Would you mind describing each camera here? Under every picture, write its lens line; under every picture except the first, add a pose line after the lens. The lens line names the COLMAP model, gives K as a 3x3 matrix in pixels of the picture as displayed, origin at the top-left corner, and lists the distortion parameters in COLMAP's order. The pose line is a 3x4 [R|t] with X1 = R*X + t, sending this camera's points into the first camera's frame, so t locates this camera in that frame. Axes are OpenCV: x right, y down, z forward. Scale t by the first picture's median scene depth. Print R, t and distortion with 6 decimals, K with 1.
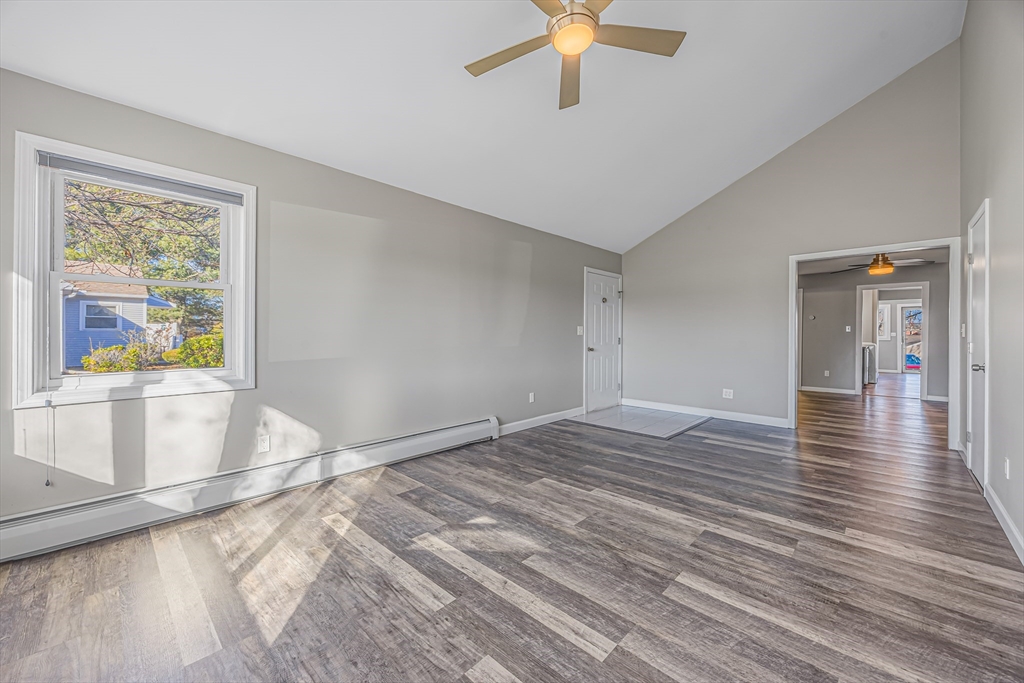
lens RADIAL K [[393.8, 0, 512.0], [0, 393.8, 341.5], [0, 0, 1]] dist [-0.000082, -0.000046]
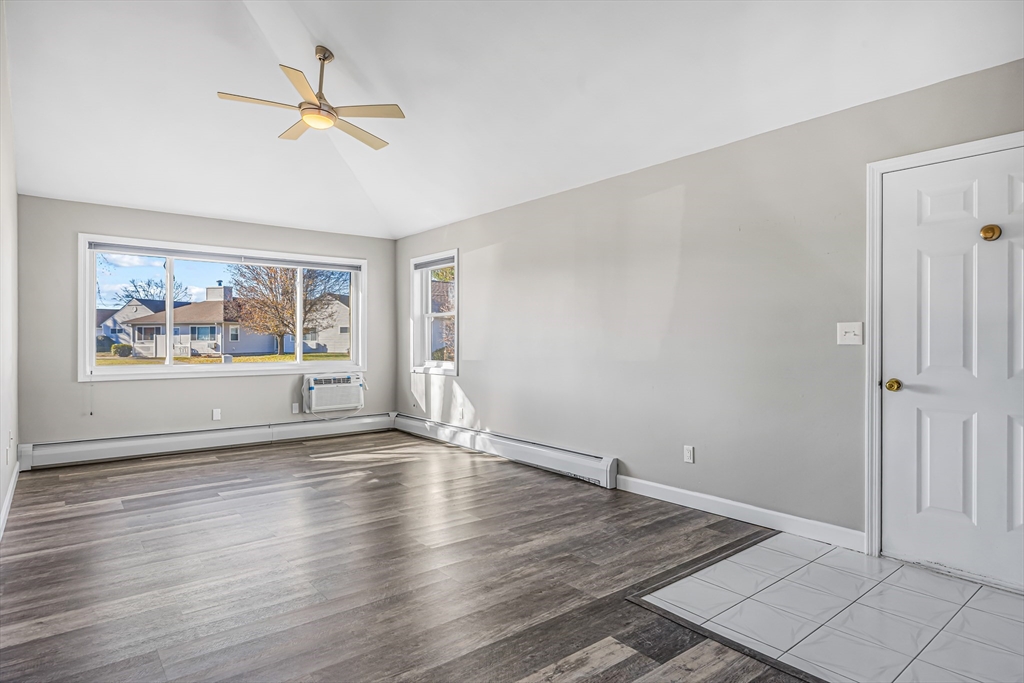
lens RADIAL K [[567.2, 0, 512.0], [0, 567.2, 341.5], [0, 0, 1]] dist [0.001618, -0.000042]
pose [[-0.126100, 0.000493, -0.992017, 1.452780], [-0.016276, 0.999864, 0.002566, -0.025759], [0.991884, 0.016469, -0.126075, 1.391605]]
